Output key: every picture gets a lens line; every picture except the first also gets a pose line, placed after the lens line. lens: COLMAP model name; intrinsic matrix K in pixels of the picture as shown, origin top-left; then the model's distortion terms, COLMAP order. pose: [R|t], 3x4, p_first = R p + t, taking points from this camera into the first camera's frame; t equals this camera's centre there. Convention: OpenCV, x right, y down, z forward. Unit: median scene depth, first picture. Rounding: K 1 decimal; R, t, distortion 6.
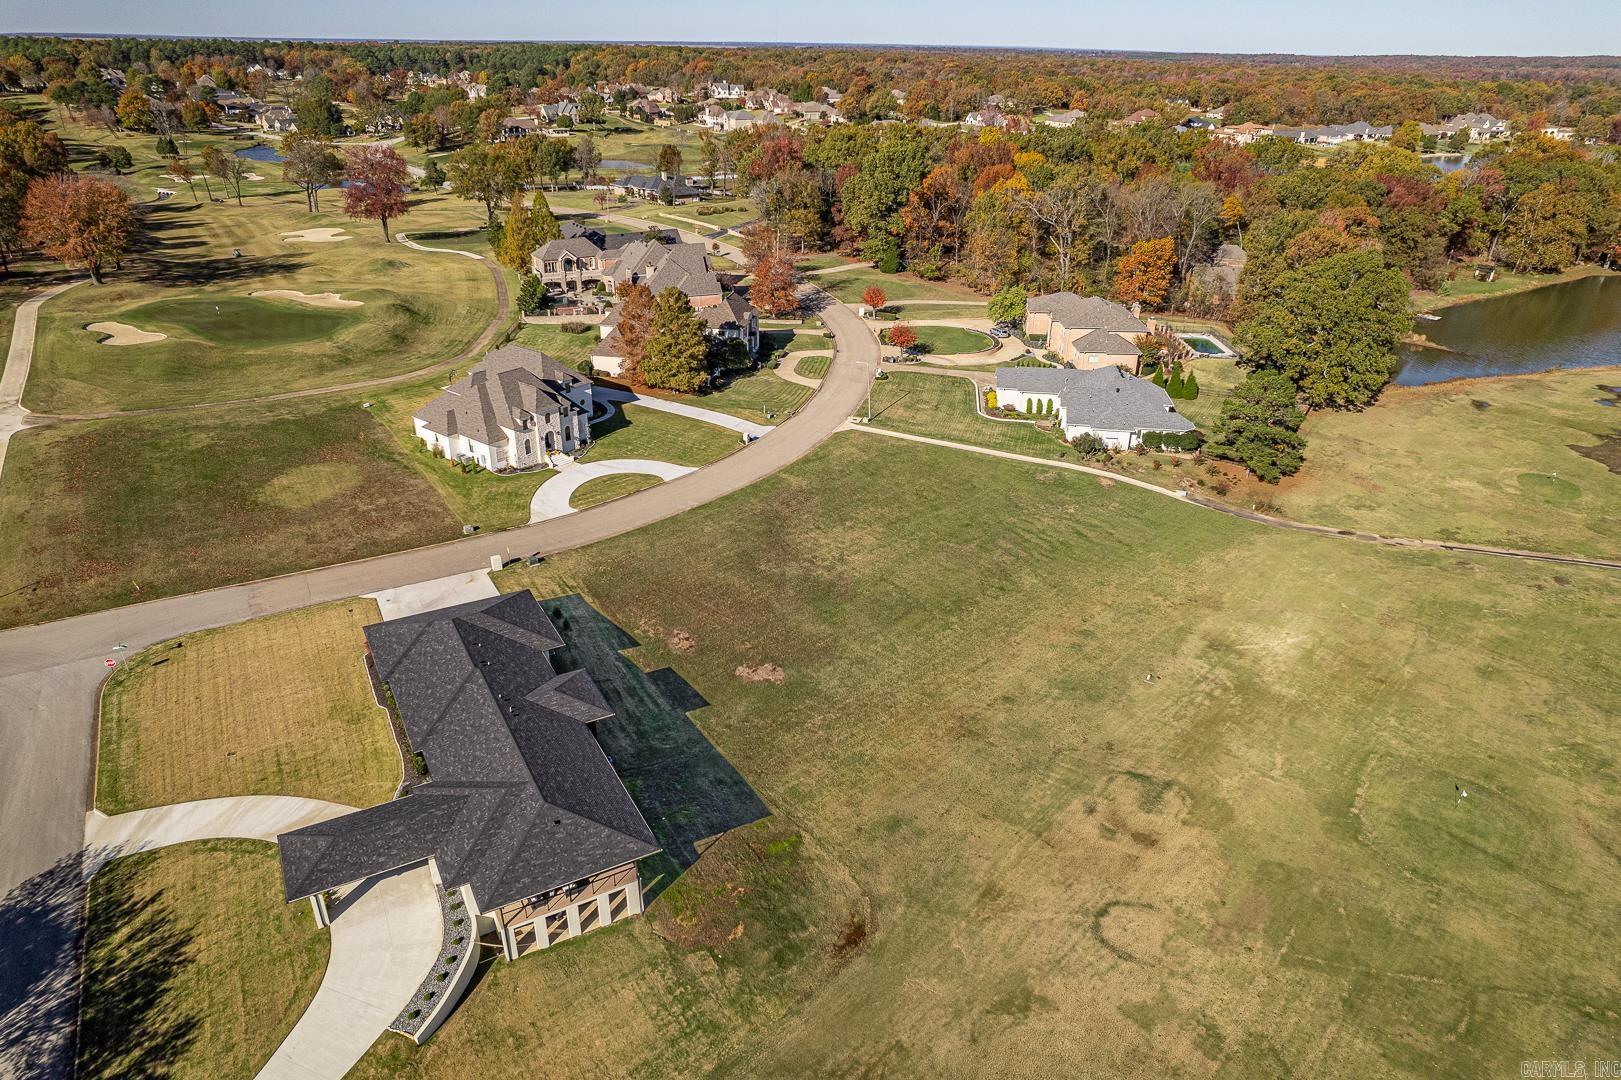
lens RADIAL K [[1037.1, 0, 821.5], [0, 1037.1, 541.7], [0, 0, 1]] dist [-0.077237, 0.072890]
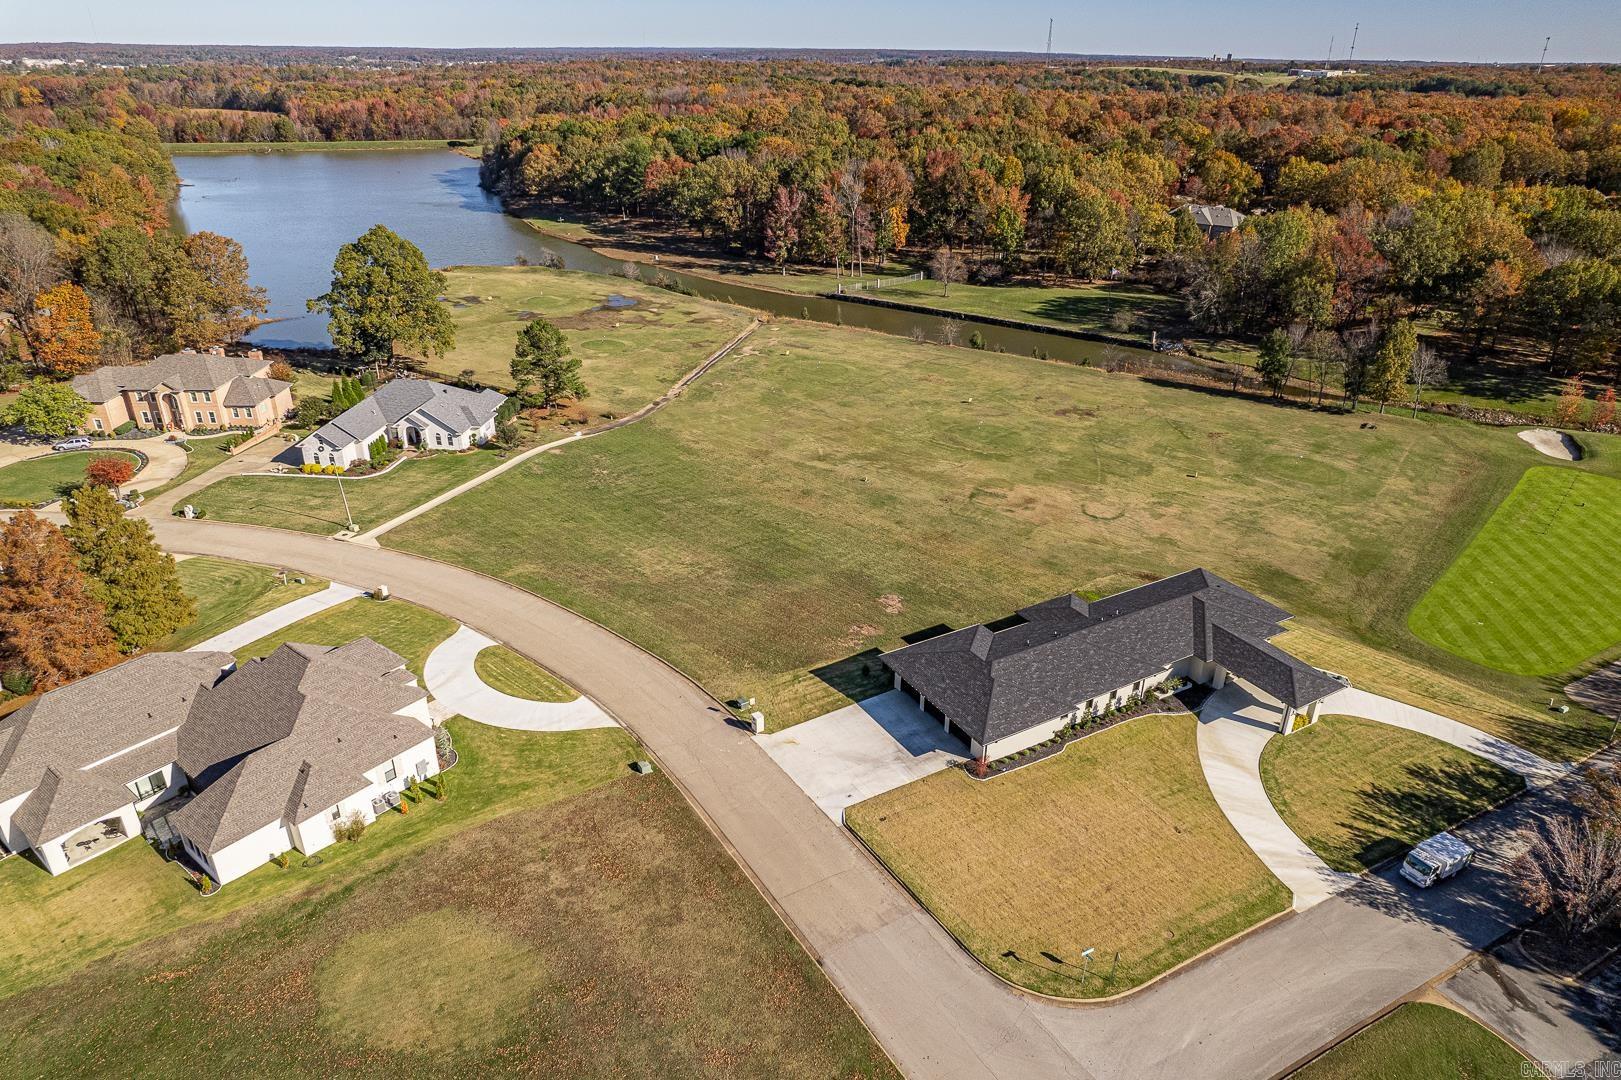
lens RADIAL K [[1037.1, 0, 821.5], [0, 1037.1, 541.7], [0, 0, 1]] dist [-0.077237, 0.072890]
pose [[-0.007443, -0.448052, 0.893977, -1.062570], [0.431453, 0.805066, 0.407083, -0.434055], [-0.902105, 0.388739, 0.187322, 0.826823]]
